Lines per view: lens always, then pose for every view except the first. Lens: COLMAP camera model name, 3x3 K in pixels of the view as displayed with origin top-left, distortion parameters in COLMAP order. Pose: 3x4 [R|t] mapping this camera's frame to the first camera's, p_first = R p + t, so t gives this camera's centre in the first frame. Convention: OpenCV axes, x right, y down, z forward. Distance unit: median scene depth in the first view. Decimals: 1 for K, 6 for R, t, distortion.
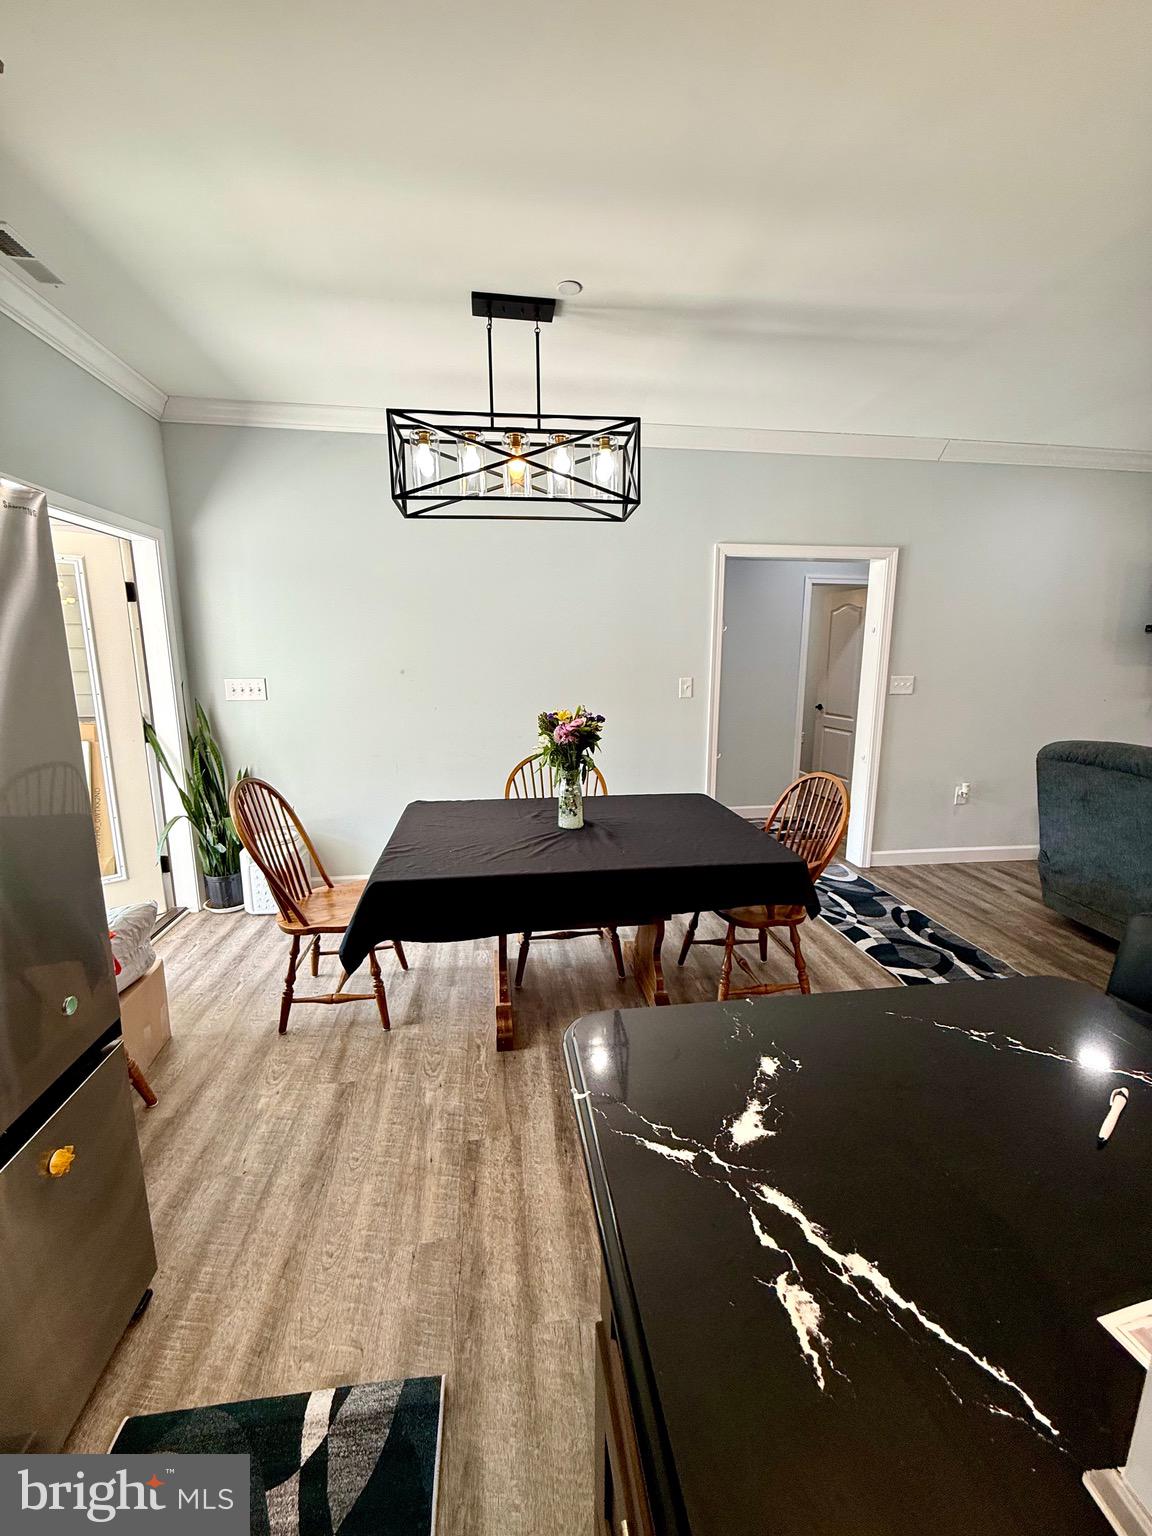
lens RADIAL K [[609.6, 0, 573.8], [0, 609.6, 759.3], [0, 0, 1]] dist [0.000910, 0.000033]
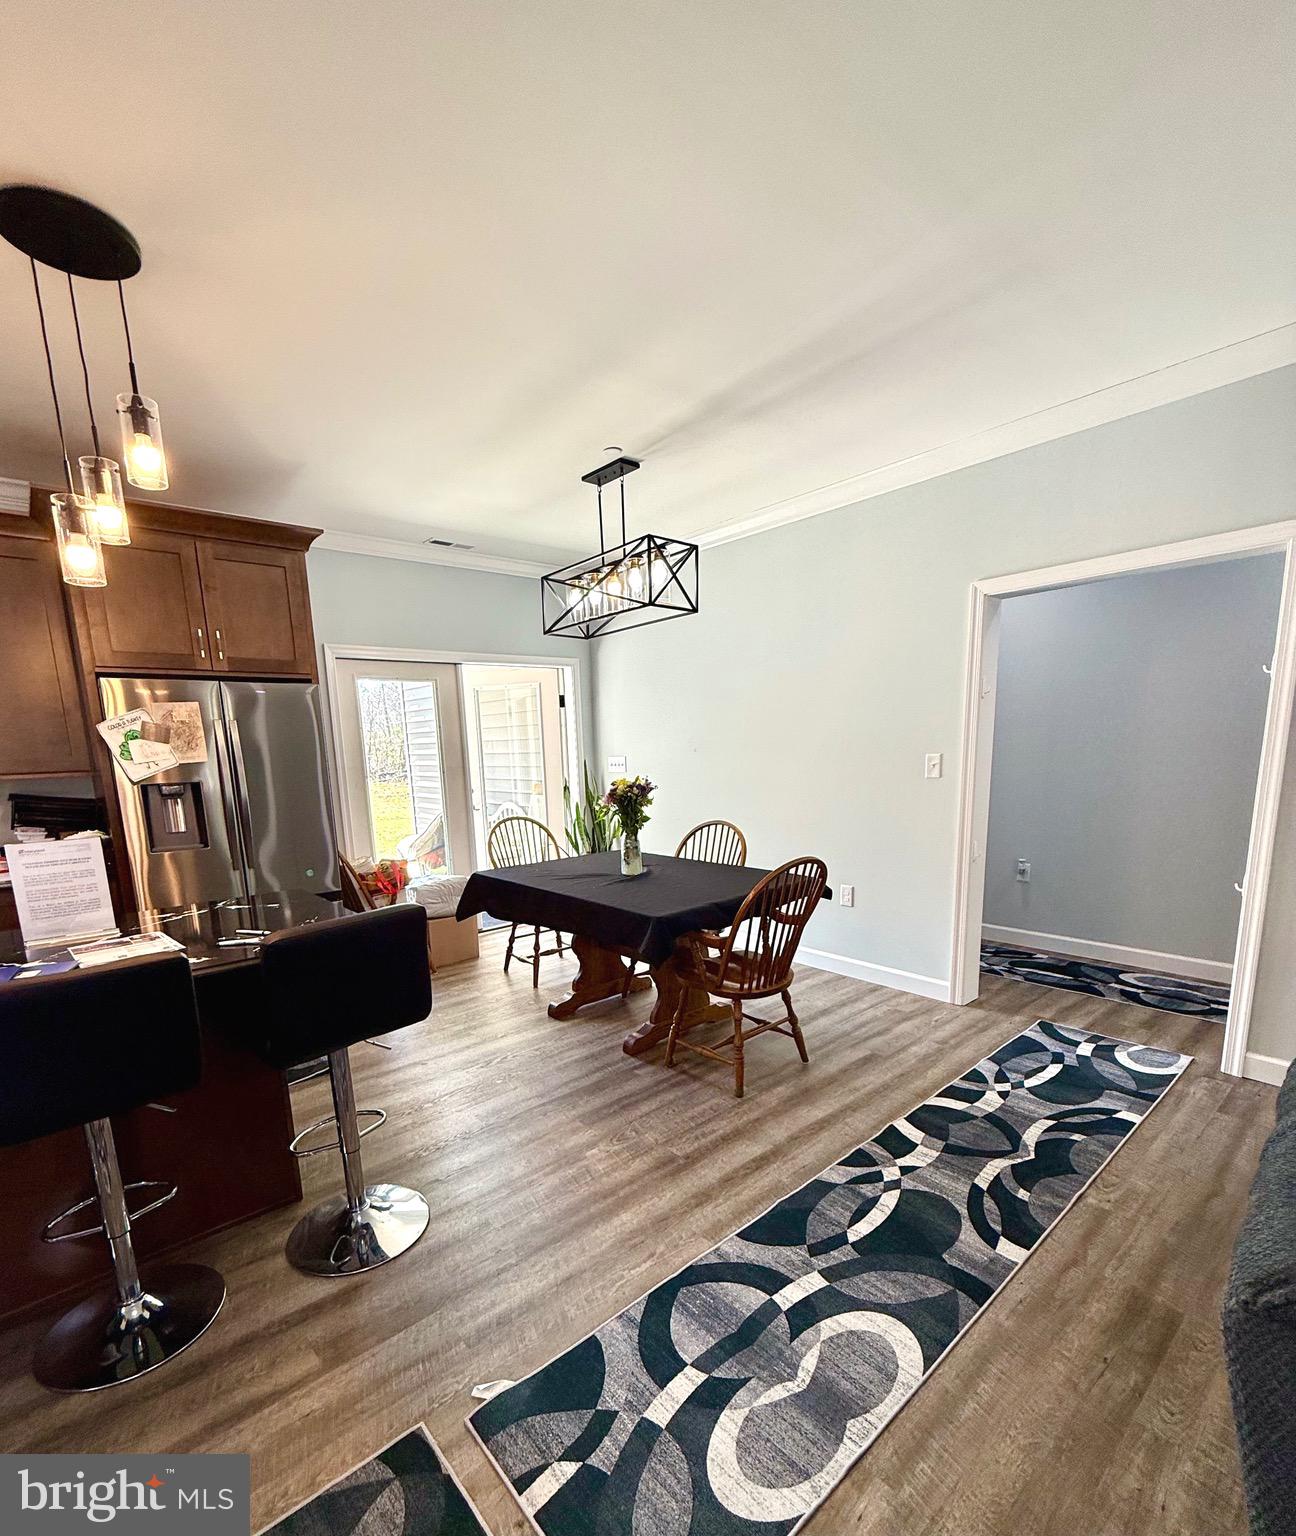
lens RADIAL K [[707.3, 0, 615.3], [0, 707.3, 874.2], [0, 0, 1]] dist [0.003203, -0.001390]
pose [[0.525373, 0.134747, -0.840135, 0.944403], [-0.113860, 0.989634, 0.087523, -0.008786], [0.843220, 0.049676, 0.535269, 0.163443]]
